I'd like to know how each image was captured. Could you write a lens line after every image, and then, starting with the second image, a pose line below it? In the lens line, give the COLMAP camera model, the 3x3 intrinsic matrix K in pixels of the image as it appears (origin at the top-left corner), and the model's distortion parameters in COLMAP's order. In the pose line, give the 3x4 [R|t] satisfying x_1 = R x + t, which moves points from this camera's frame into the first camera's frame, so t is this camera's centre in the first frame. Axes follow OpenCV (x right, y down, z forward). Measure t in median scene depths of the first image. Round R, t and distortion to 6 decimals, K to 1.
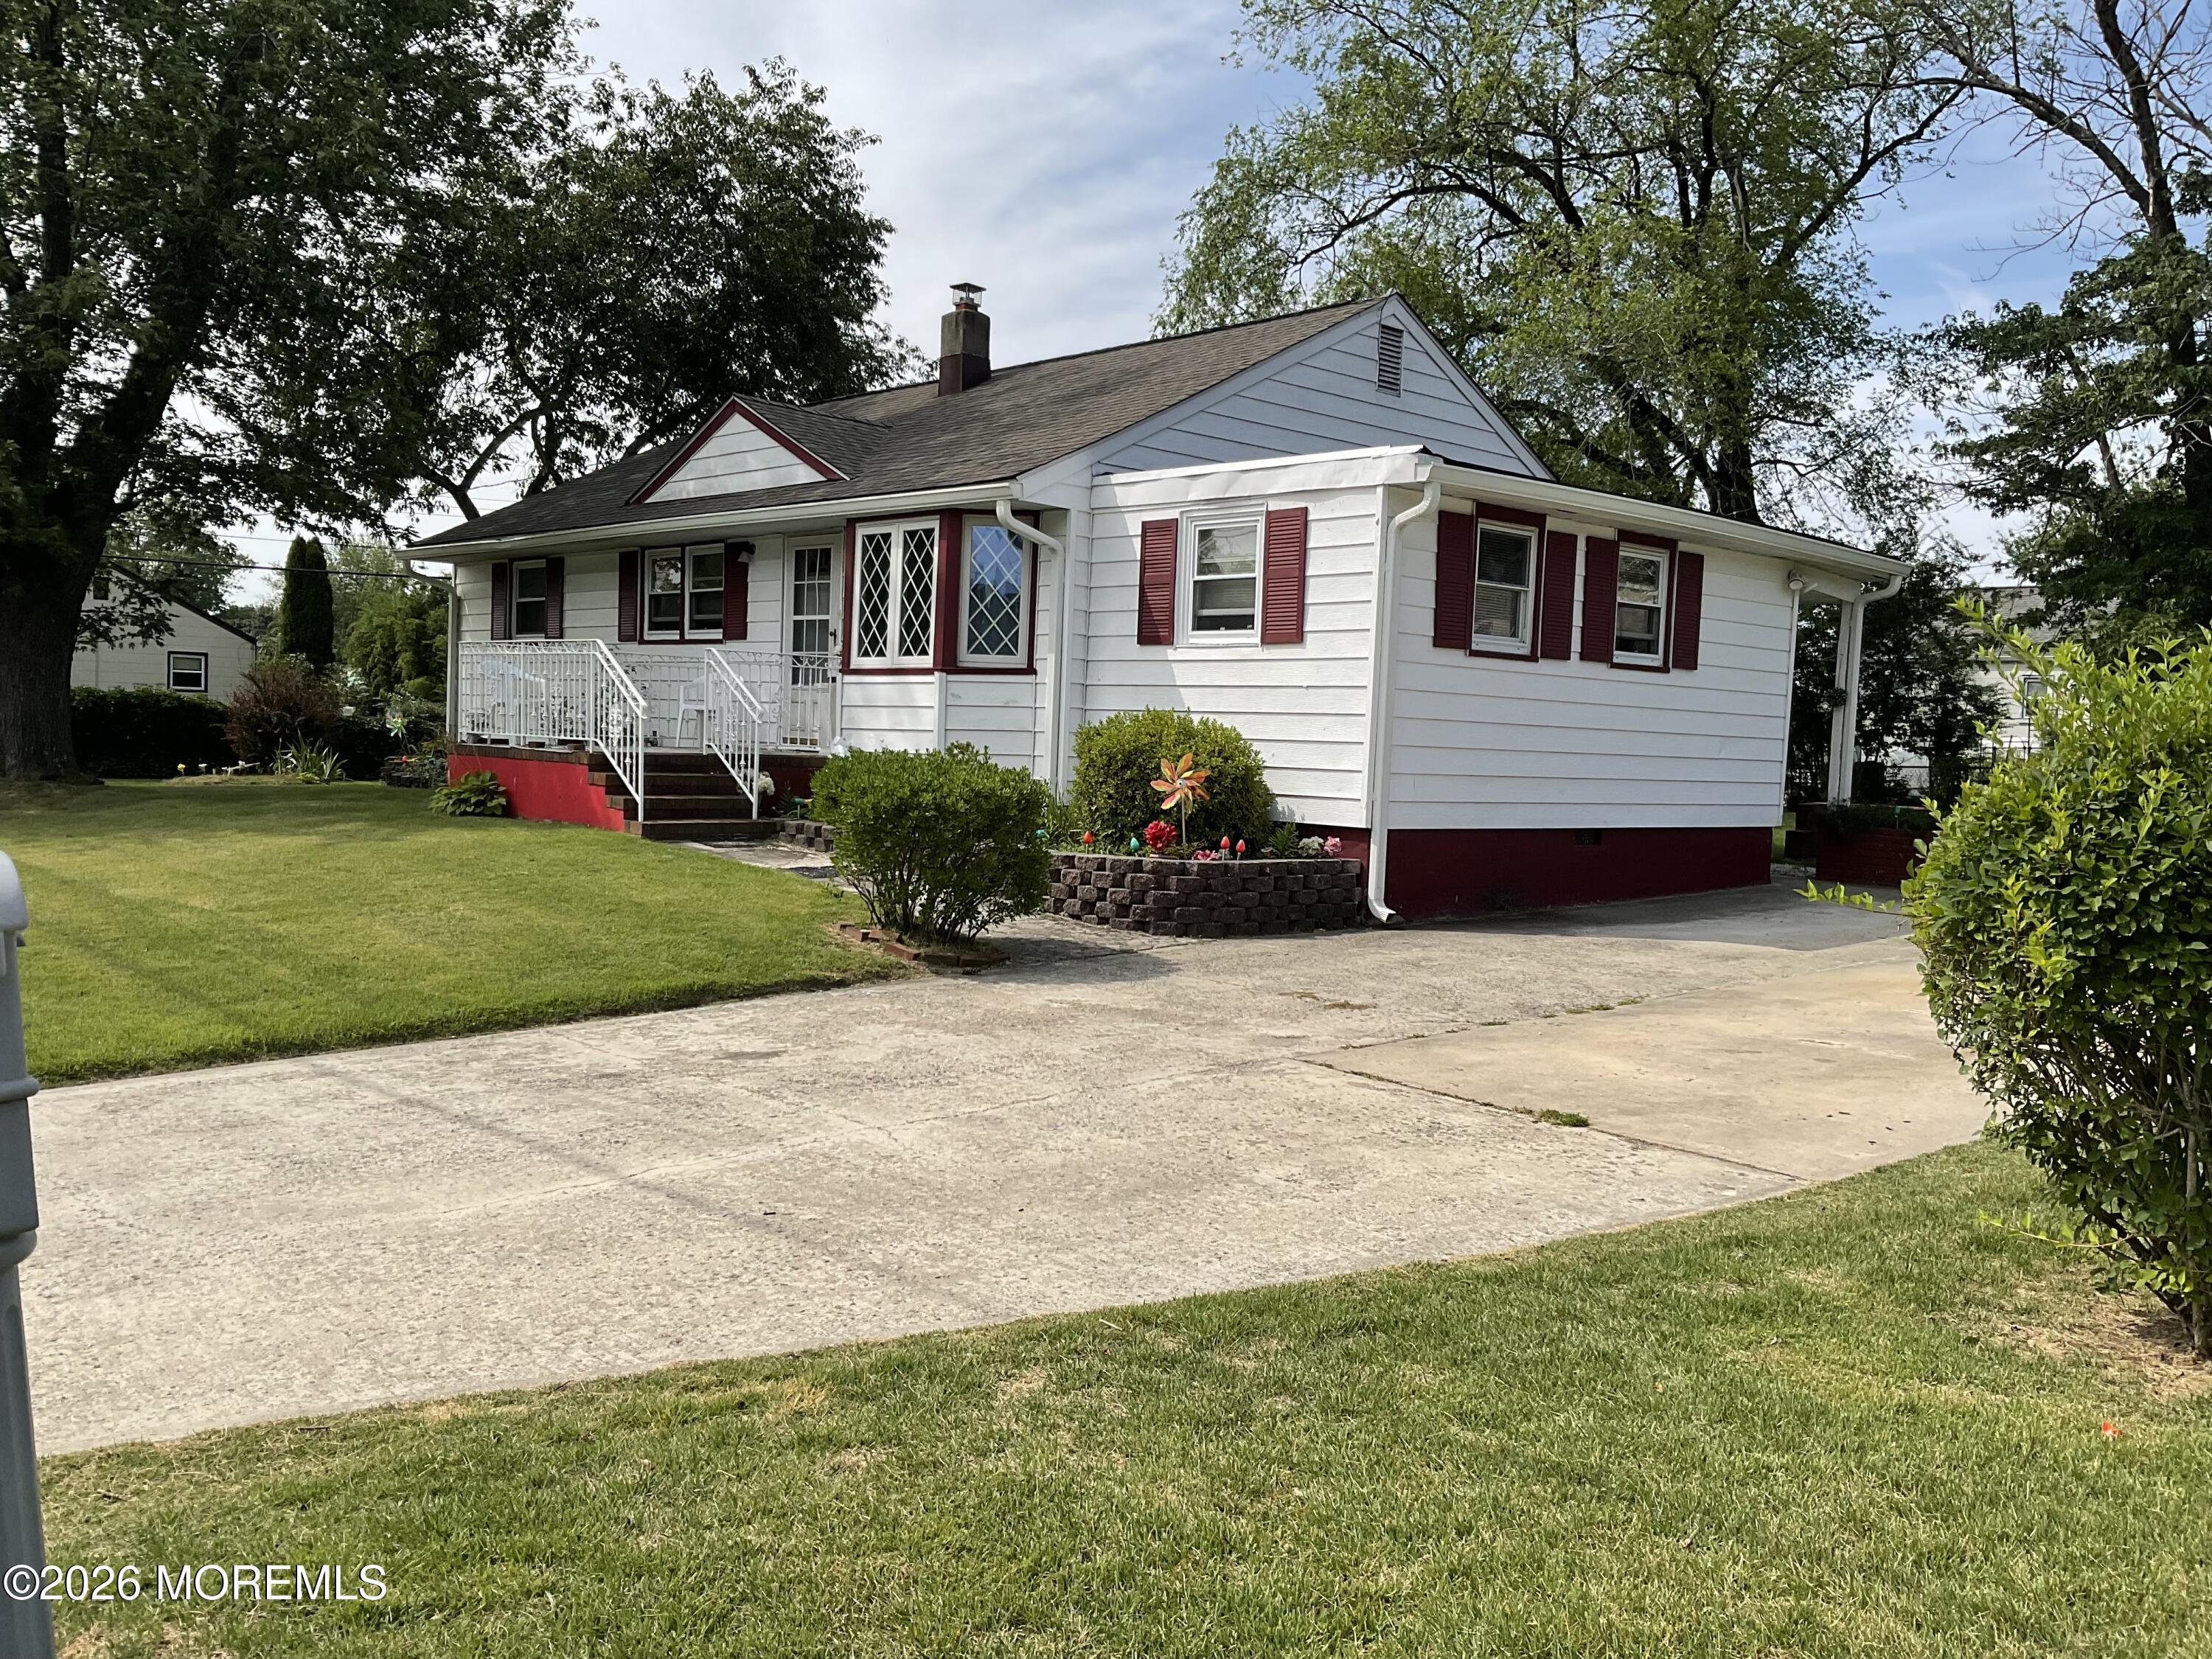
lens RADIAL K [[1842.4, 0, 1100.2], [0, 1842.4, 844.7], [0, 0, 1]] dist [0.074172, -0.130334]
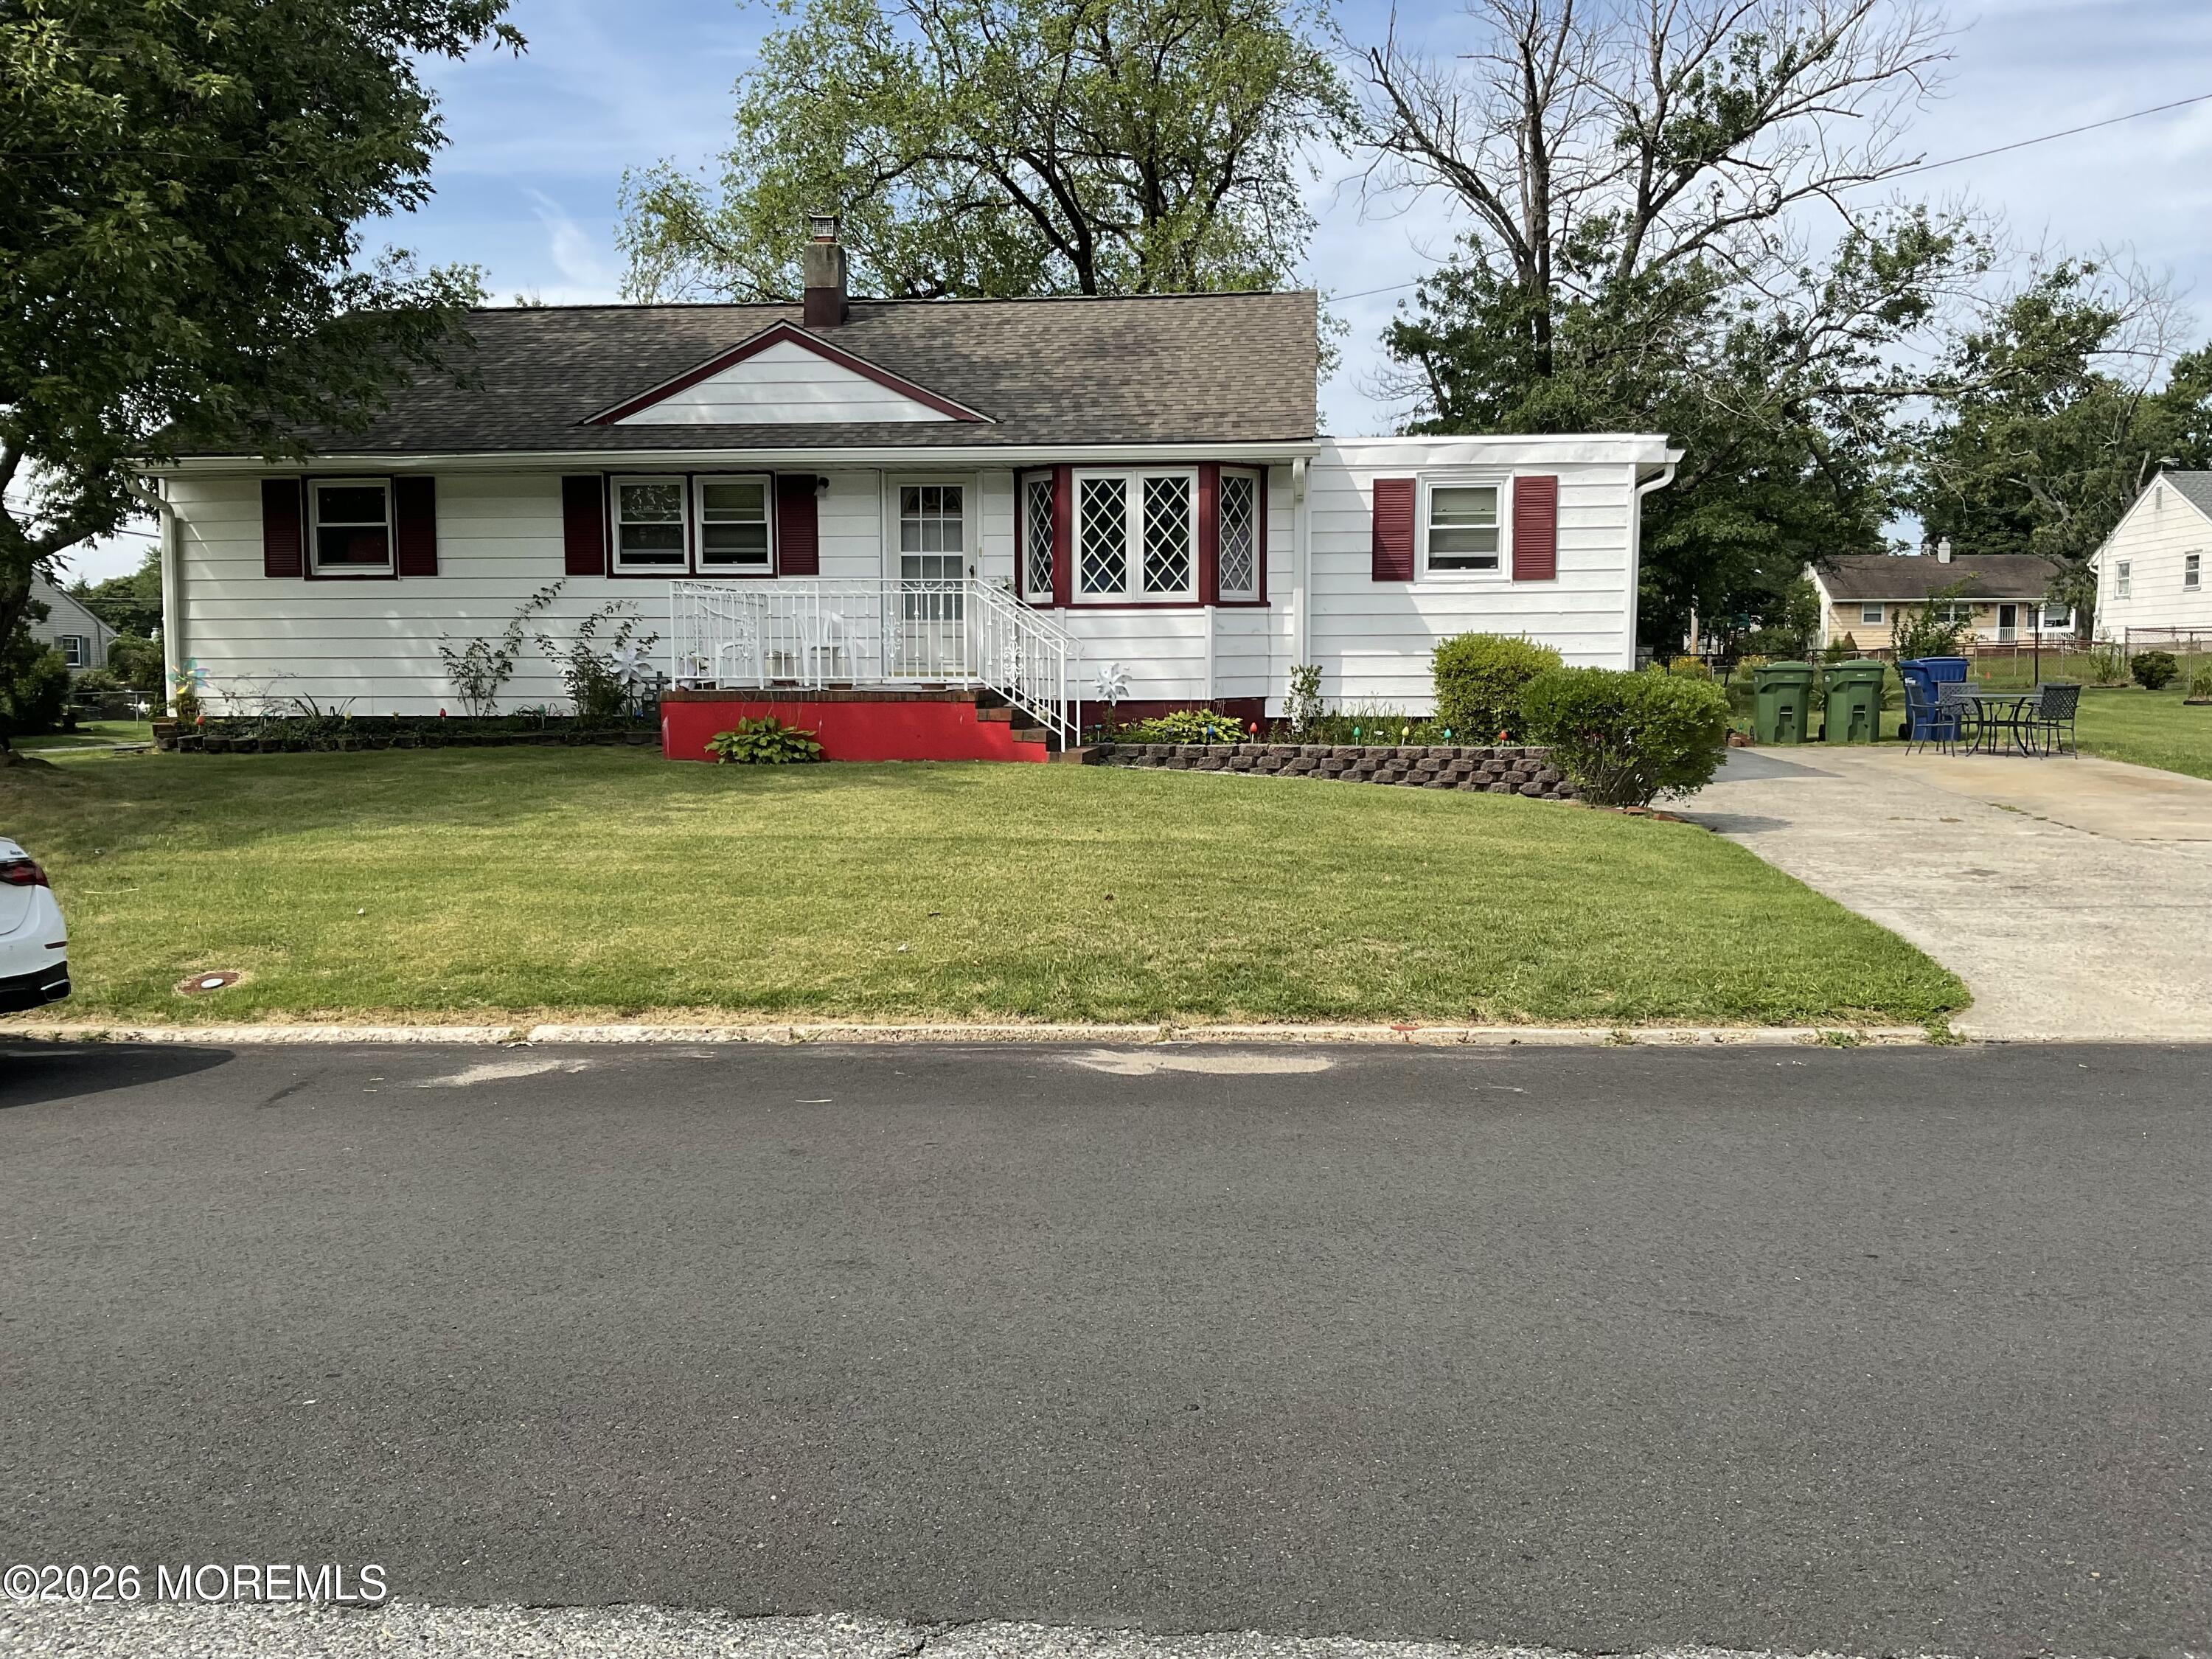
lens RADIAL K [[1842.4, 0, 1104.6], [0, 1842.4, 838.5], [0, 0, 1]] dist [0.074172, -0.130334]
pose [[0.756618, -0.094703, 0.646962, -0.935631], [0.069430, 0.995498, 0.064524, -0.030129], [-0.650160, -0.003902, 0.759787, 0.187235]]
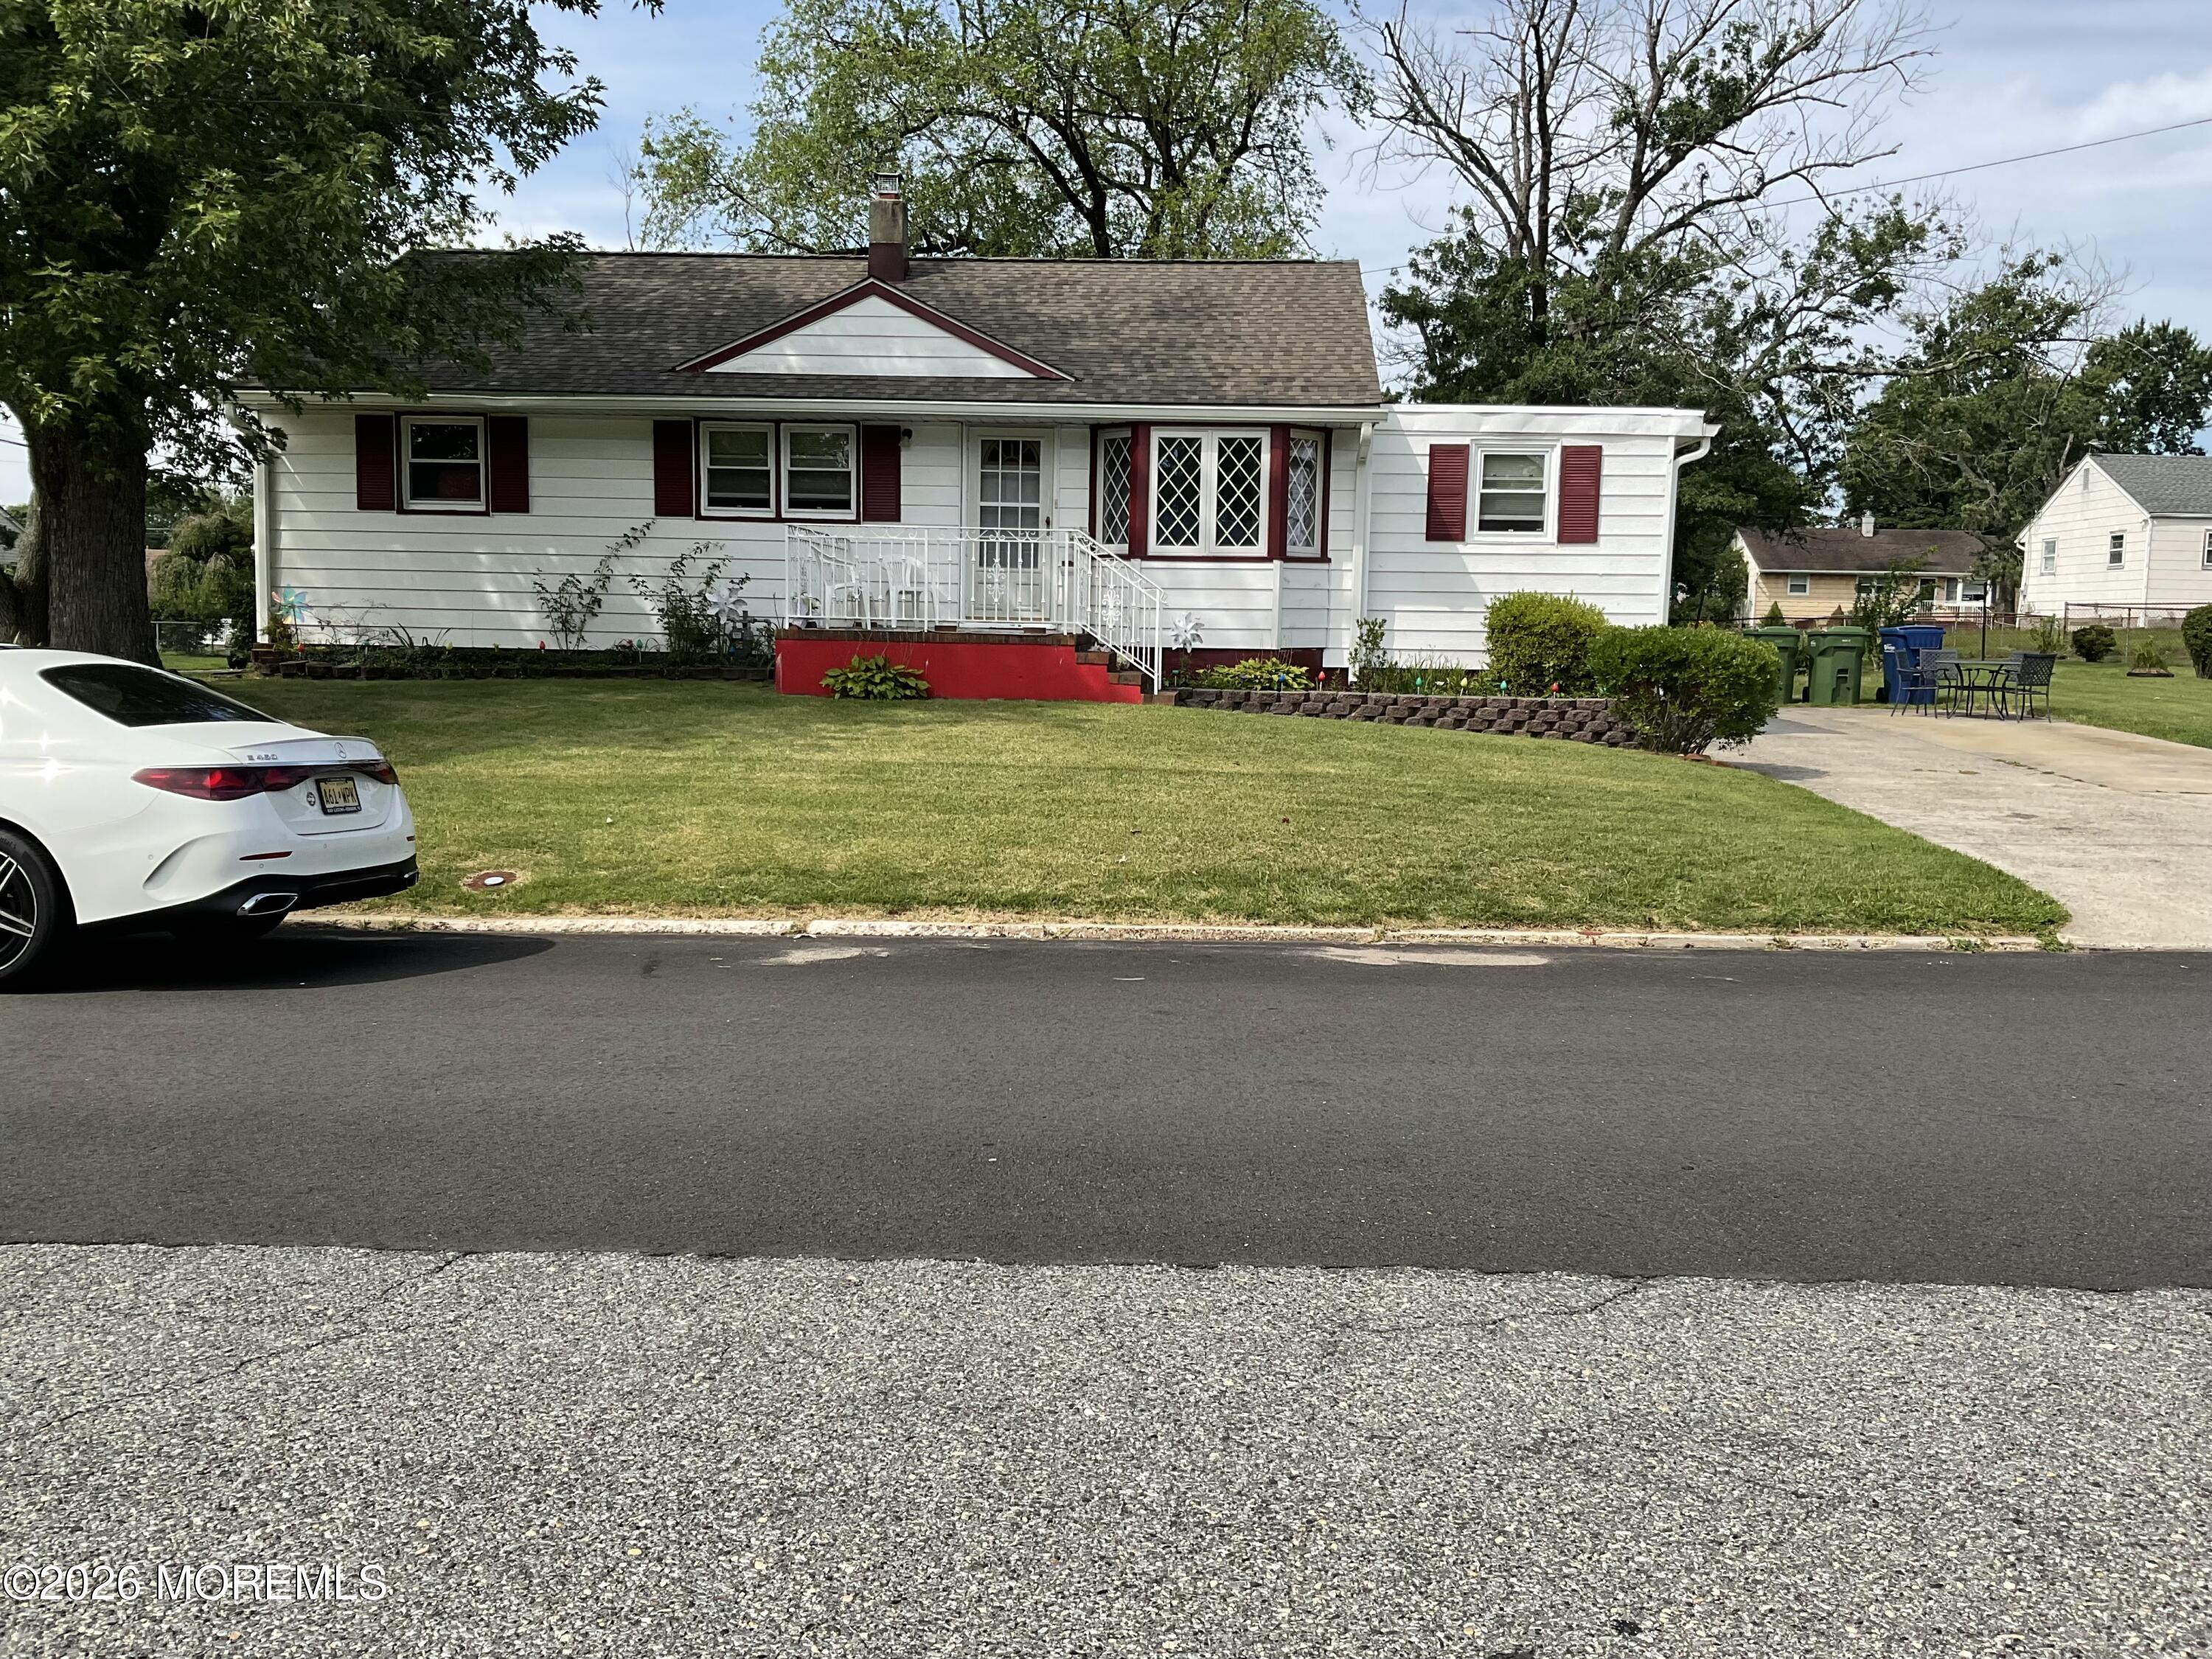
lens RADIAL K [[1842.4, 0, 1103.8], [0, 1842.4, 839.0], [0, 0, 1]] dist [0.074172, -0.130334]
pose [[0.726701, -0.097824, 0.679953, -1.067729], [0.047789, 0.994610, 0.092019, -0.030202], [-0.685290, -0.034376, 0.727459, 0.202513]]
